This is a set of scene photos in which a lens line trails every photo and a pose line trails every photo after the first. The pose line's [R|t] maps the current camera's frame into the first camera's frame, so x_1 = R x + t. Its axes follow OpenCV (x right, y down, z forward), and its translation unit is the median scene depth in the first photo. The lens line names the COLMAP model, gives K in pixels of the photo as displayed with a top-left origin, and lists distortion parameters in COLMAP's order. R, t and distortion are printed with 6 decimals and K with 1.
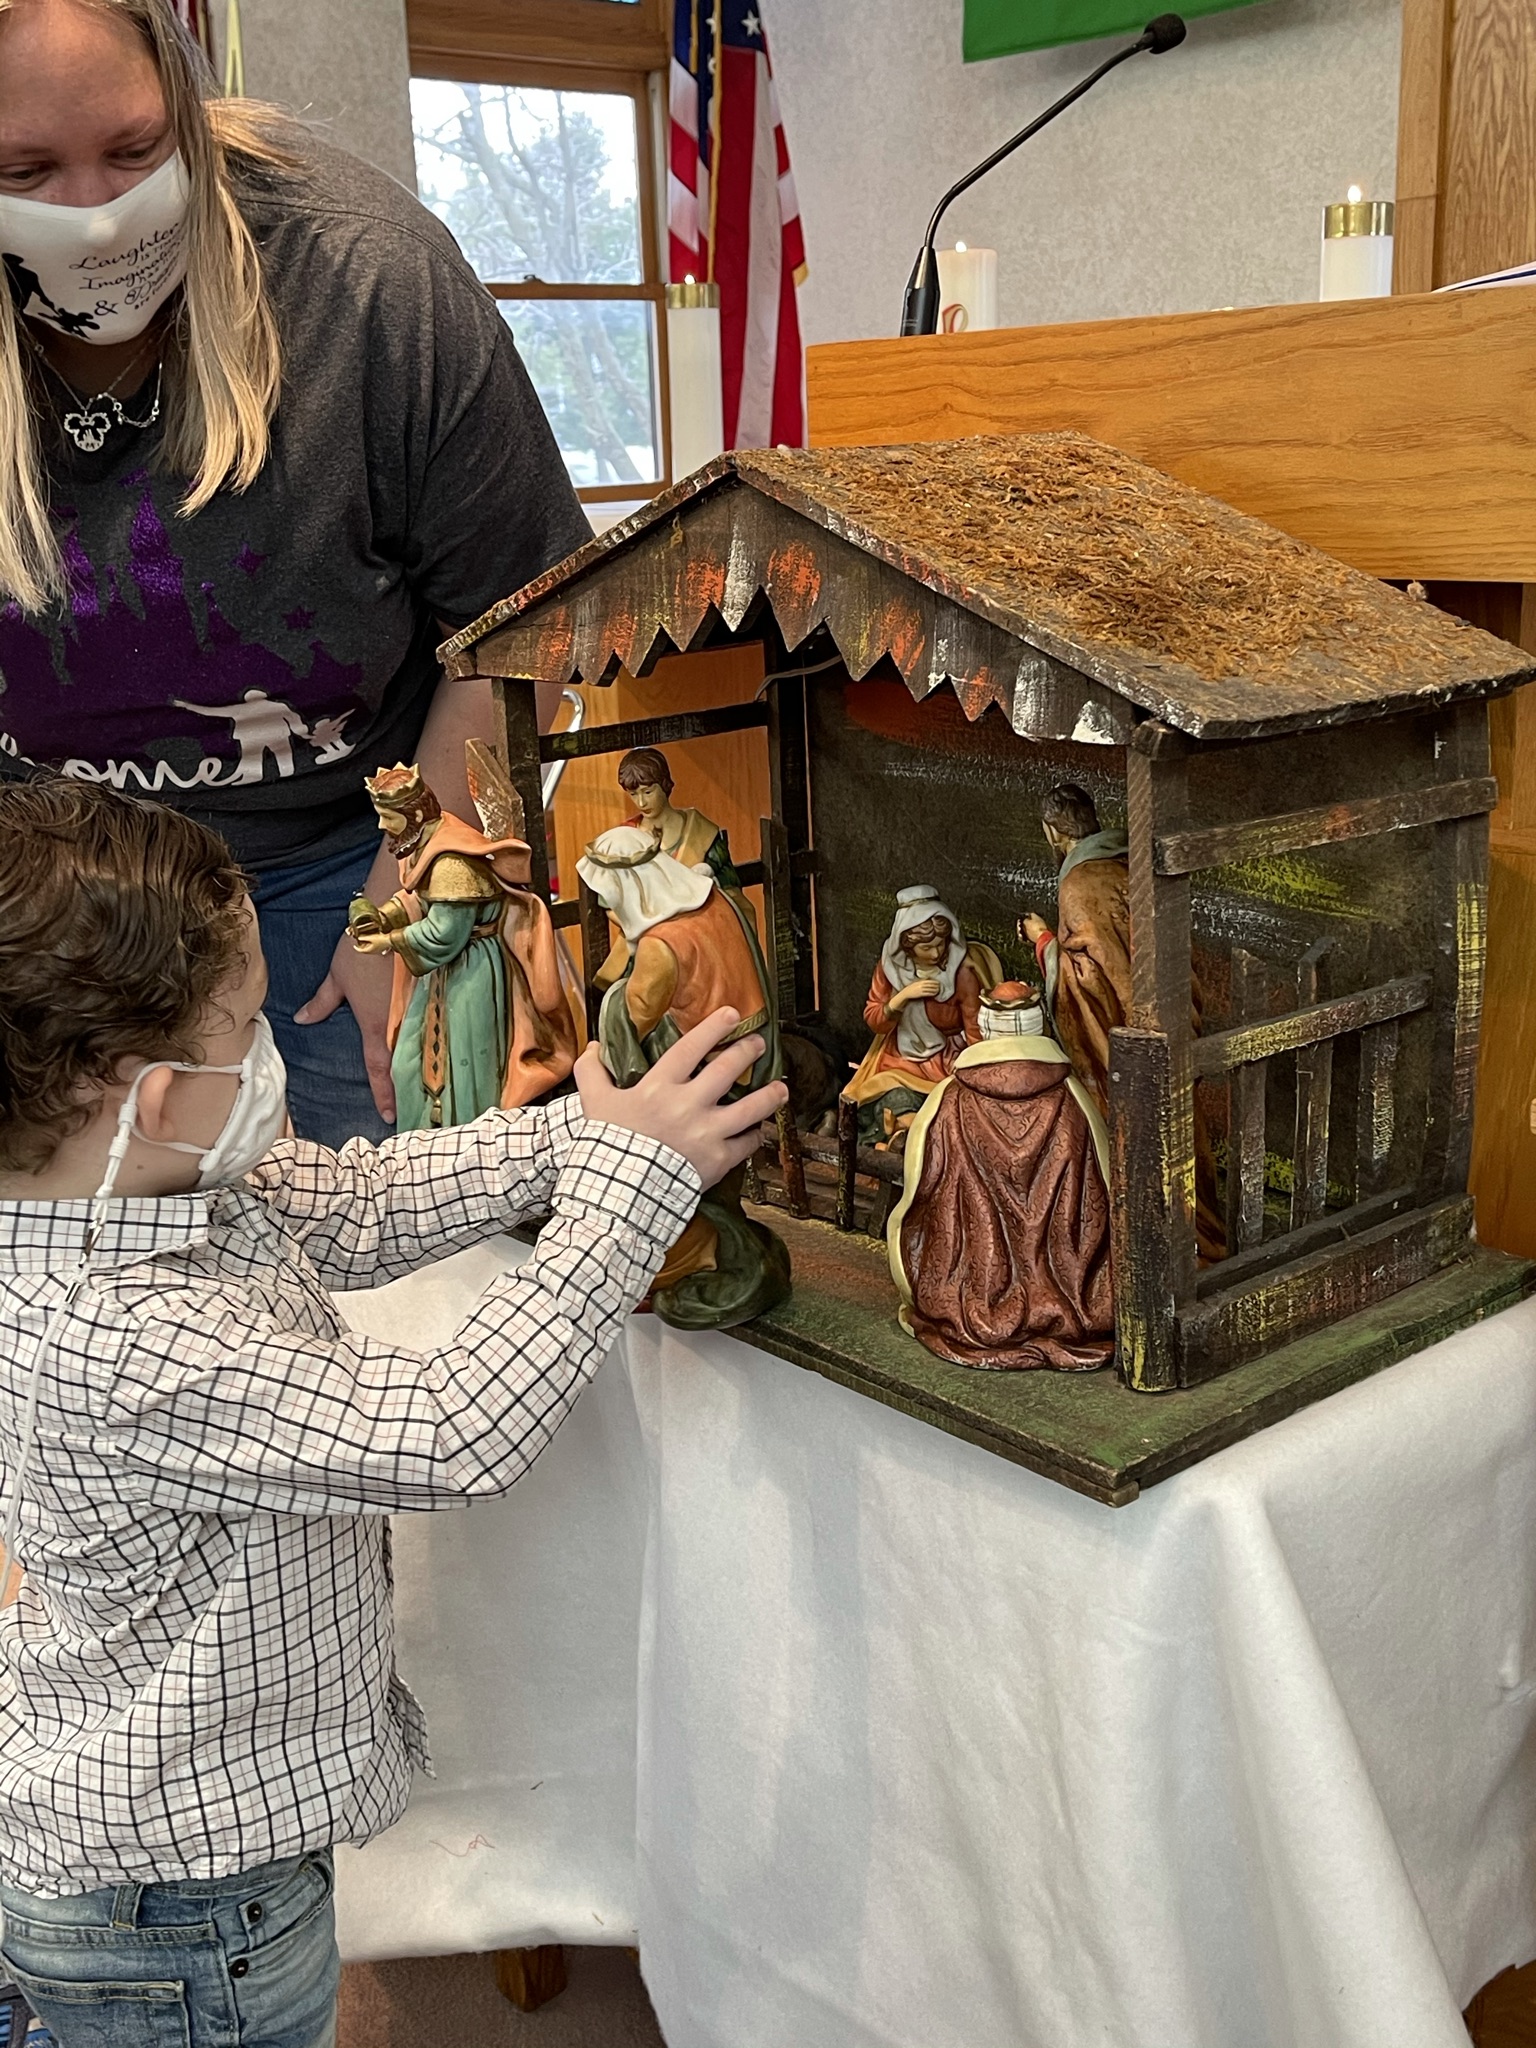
lens RADIAL K [[2211.0, 0, 759.9], [0, 2211.0, 1008.9], [0, 0, 1]] dist [0.052480, 0.000000]
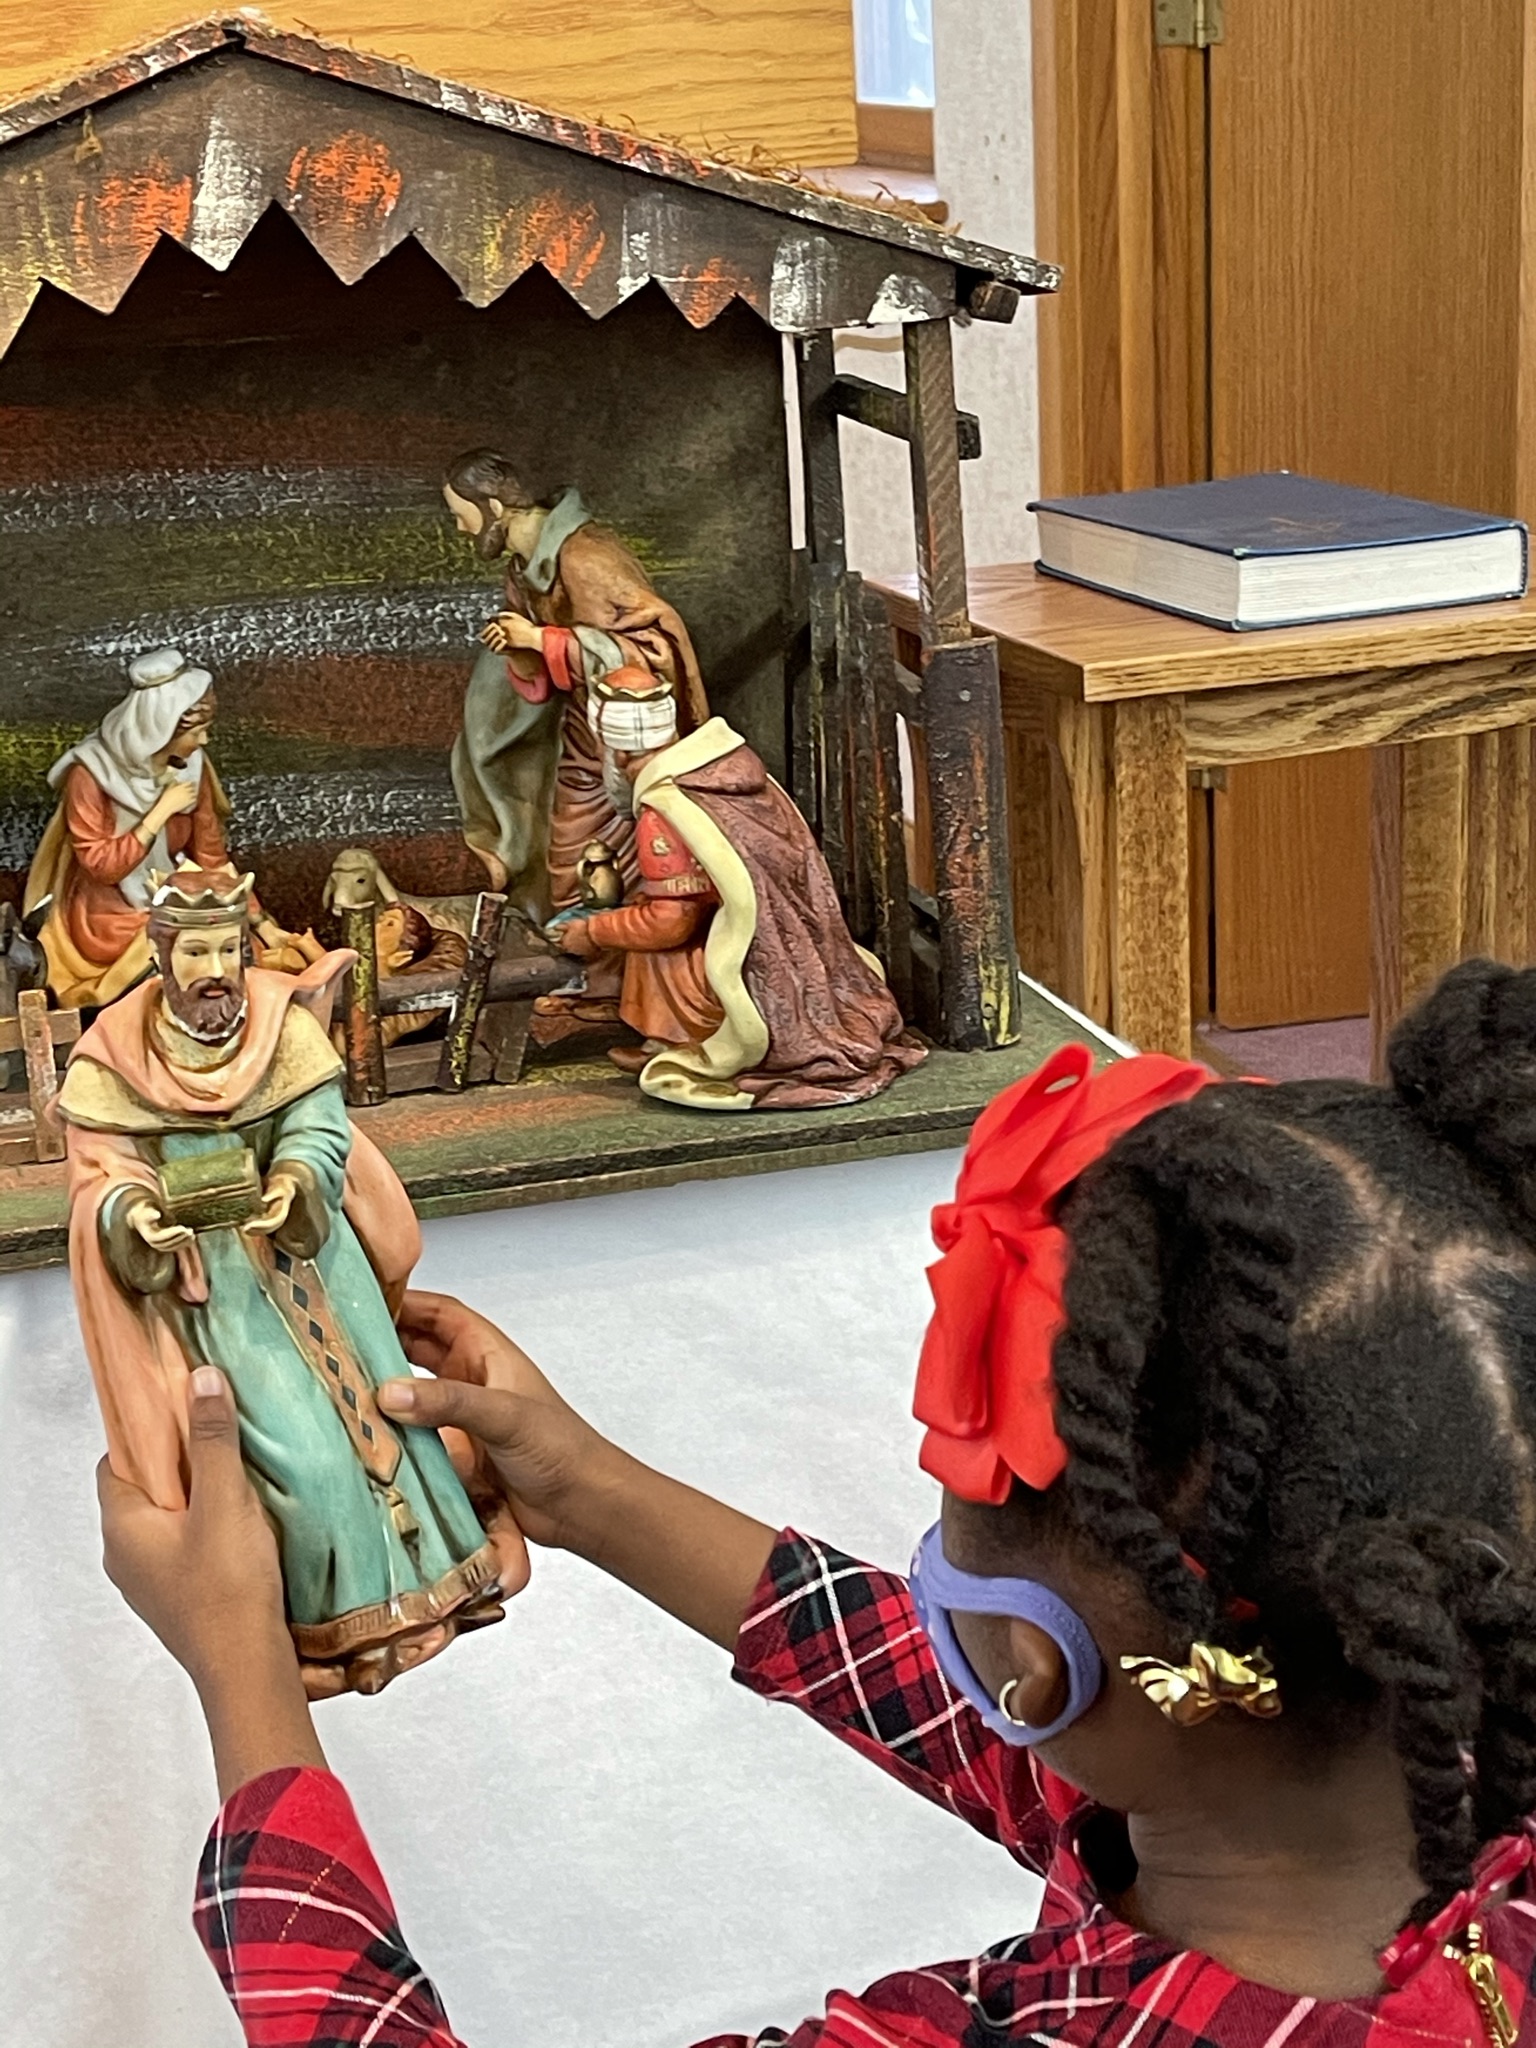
lens RADIAL K [[3702.9, 0, 744.8], [0, 3702.9, 1007.3], [0, 0, 1]] dist [0.153280, 0.000000]
pose [[0.438024, -0.220948, 0.871388, -1.057439], [0.265496, 0.957882, 0.109421, -0.031333], [-0.858863, 0.183421, 0.478237, 0.332398]]
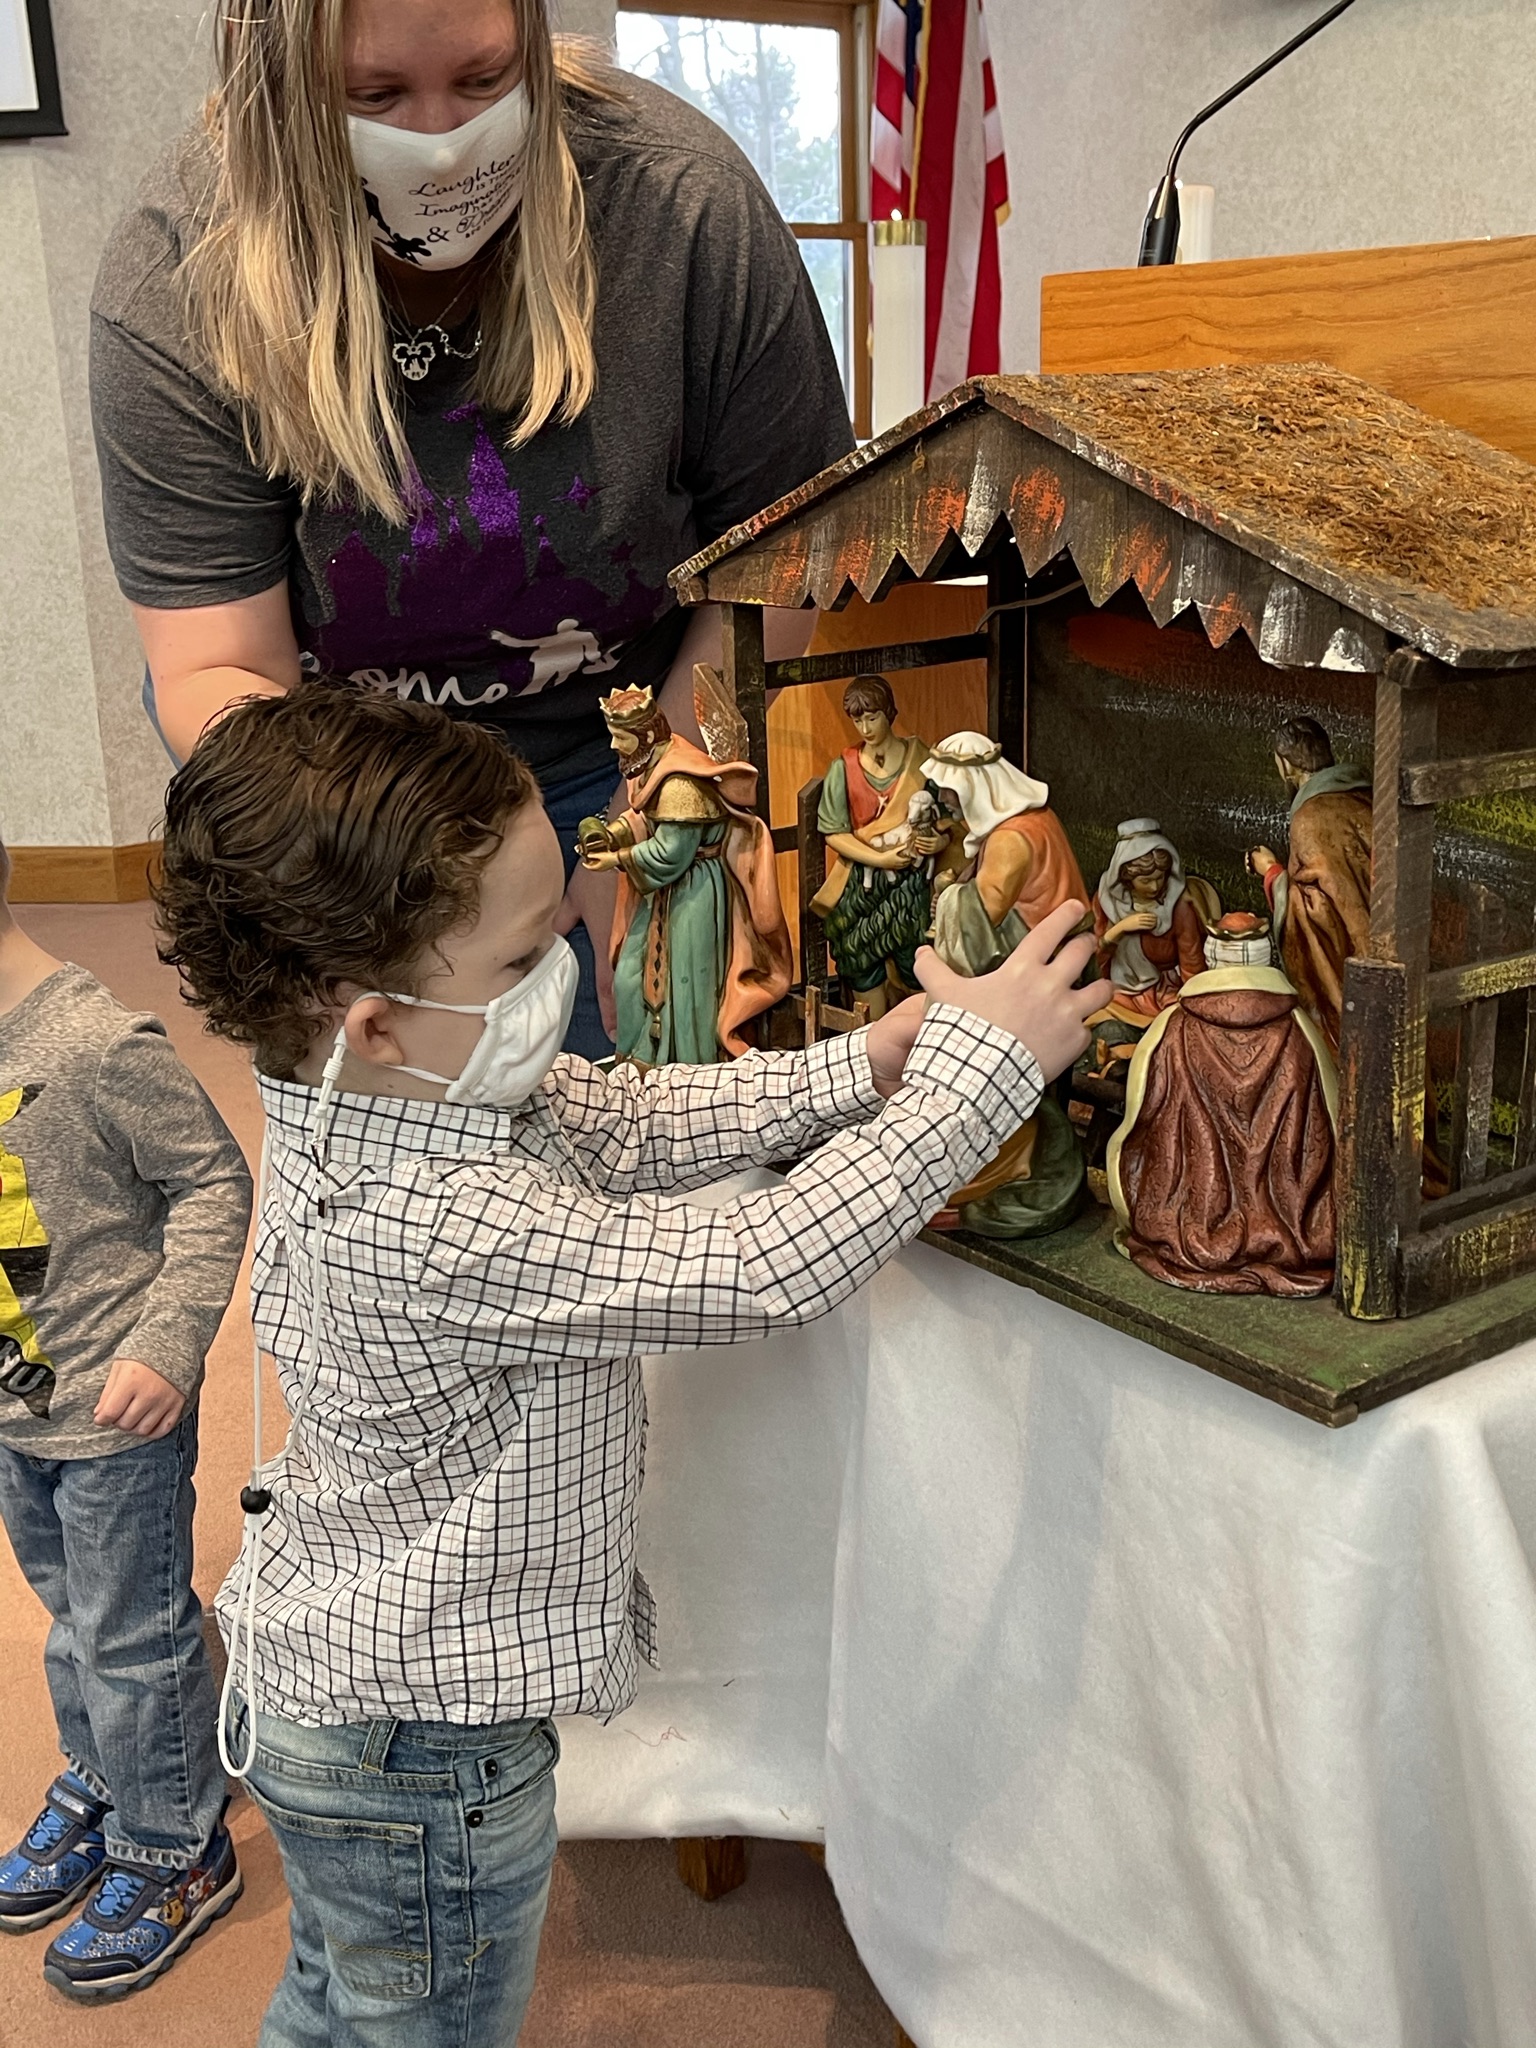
lens RADIAL K [[2211.0, 0, 760.1], [0, 2211.0, 1041.3], [0, 0, 1]] dist [0.052480, 0.000000]
pose [[0.996904, 0.035398, -0.070205, -0.030326], [-0.032892, 0.998791, 0.036531, 0.016277], [0.071413, -0.034109, 0.996863, -0.021192]]
